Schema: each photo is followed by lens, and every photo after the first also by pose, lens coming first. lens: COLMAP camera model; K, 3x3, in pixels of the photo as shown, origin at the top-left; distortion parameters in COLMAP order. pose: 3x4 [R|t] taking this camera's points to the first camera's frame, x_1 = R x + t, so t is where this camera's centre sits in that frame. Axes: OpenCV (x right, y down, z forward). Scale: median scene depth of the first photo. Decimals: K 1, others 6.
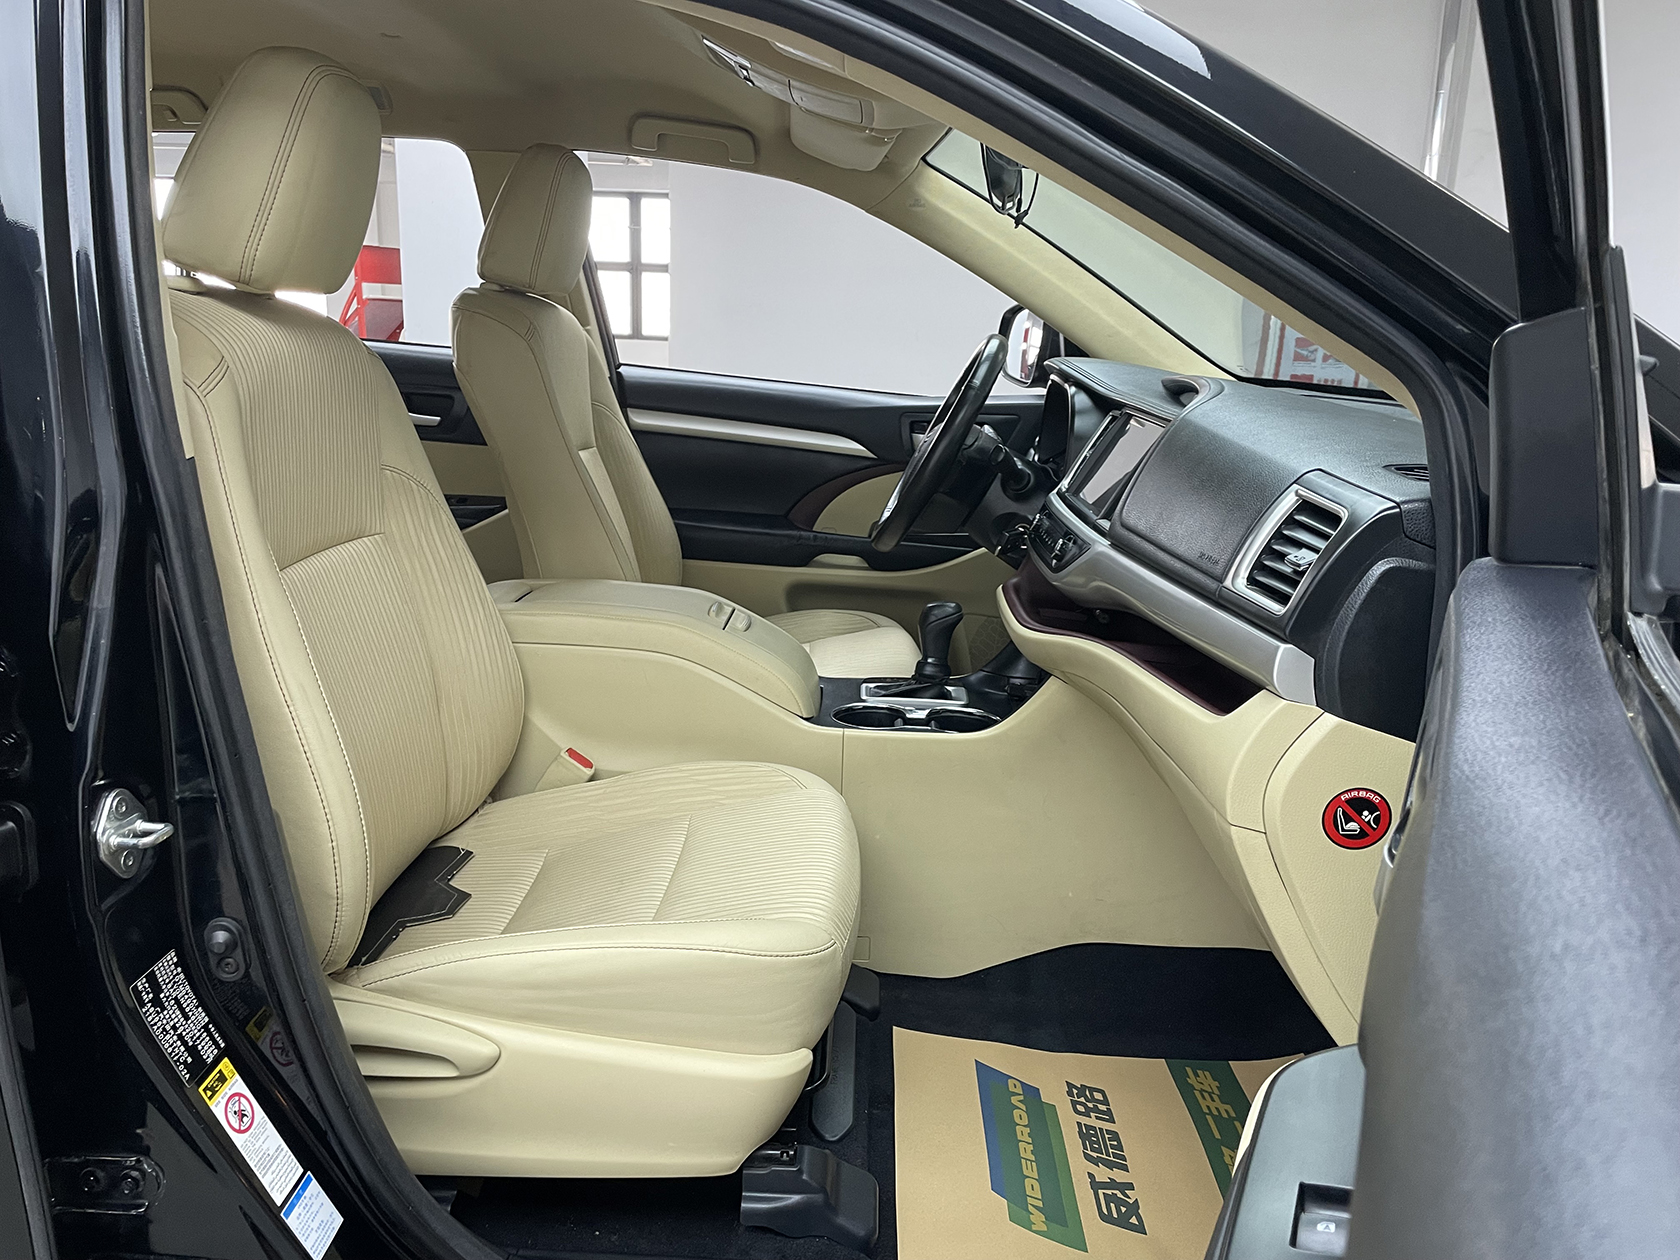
lens RADIAL K [[1276.7, 0, 830.5], [0, 1276.7, 633.8], [0, 0, 1]] dist [0.091834, -0.124753]
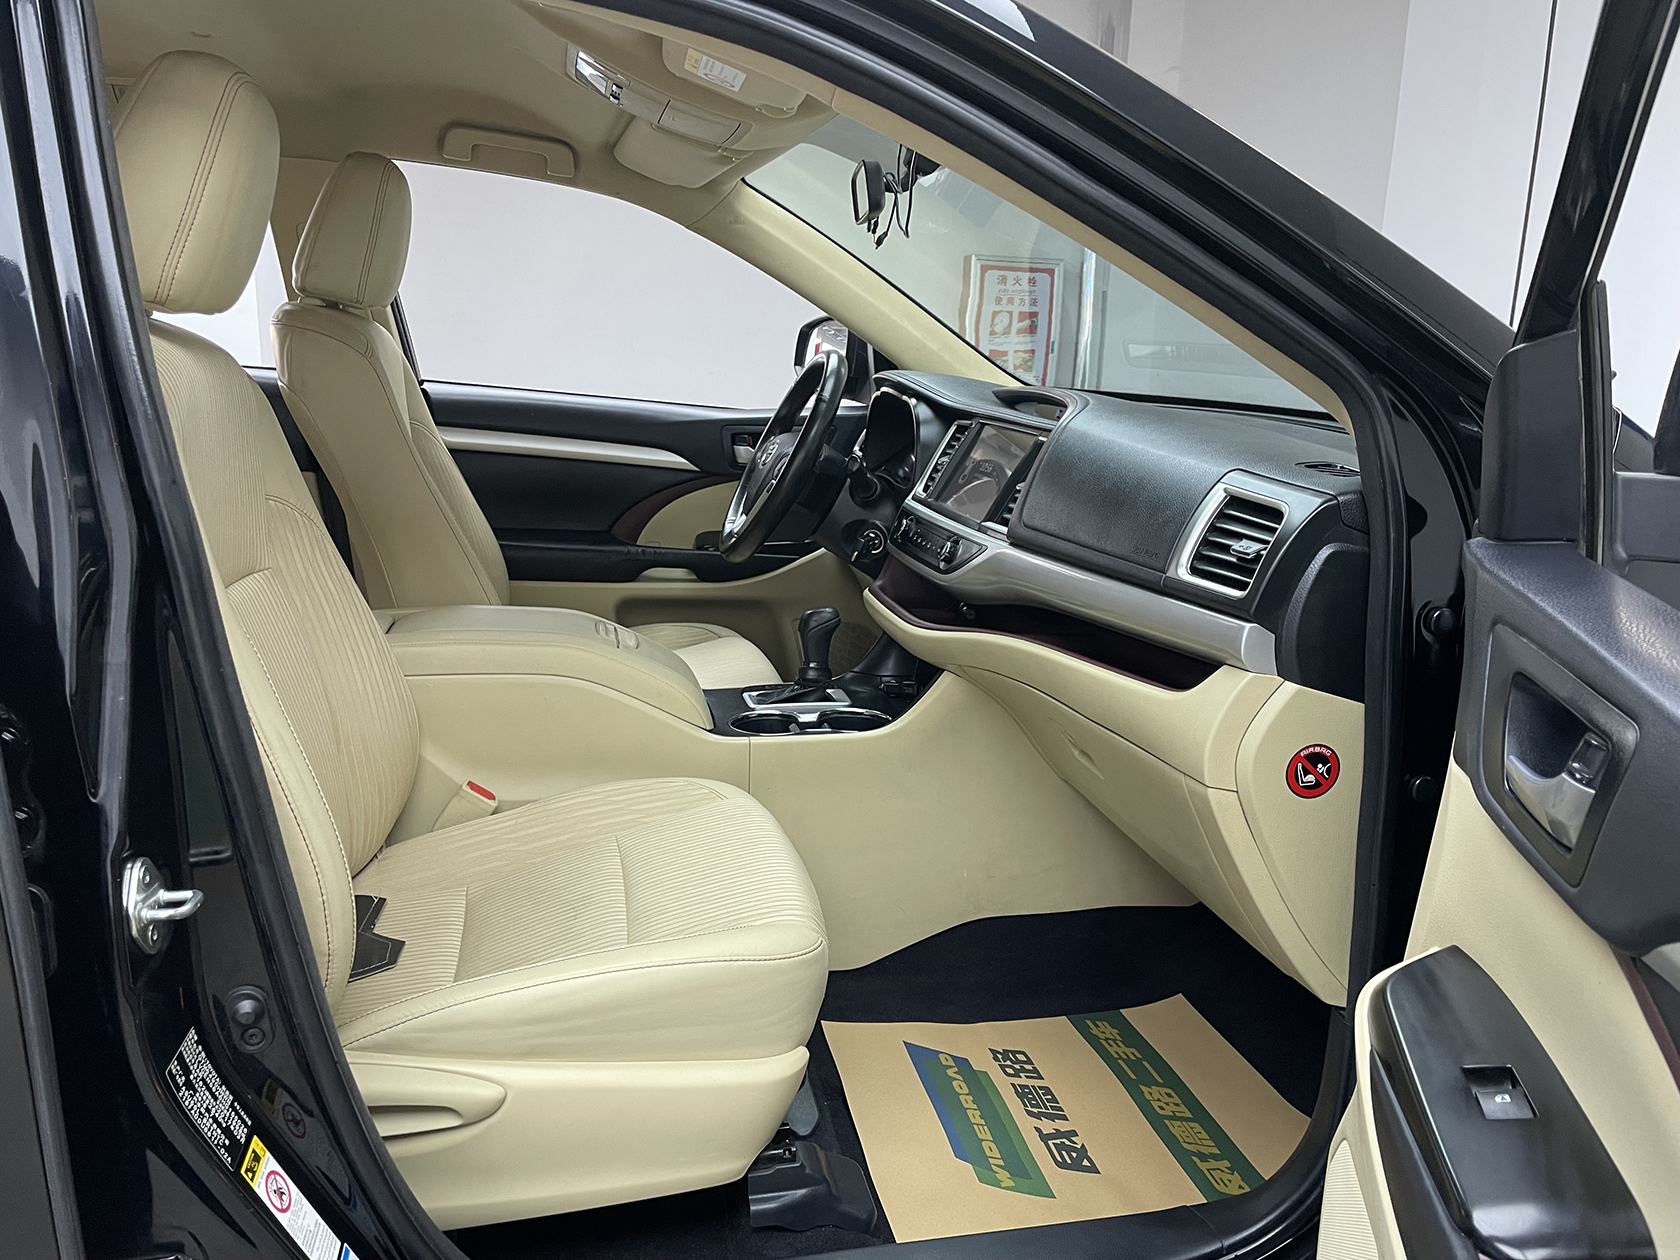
lens RADIAL K [[1276.7, 0, 844.7], [0, 1276.7, 637.6], [0, 0, 1]] dist [0.091834, -0.124753]
pose [[0.967849, -0.063790, 0.243309, -0.198188], [0.064721, 0.997895, 0.004173, -0.005401], [-0.243063, 0.011708, 0.969940, -0.009575]]
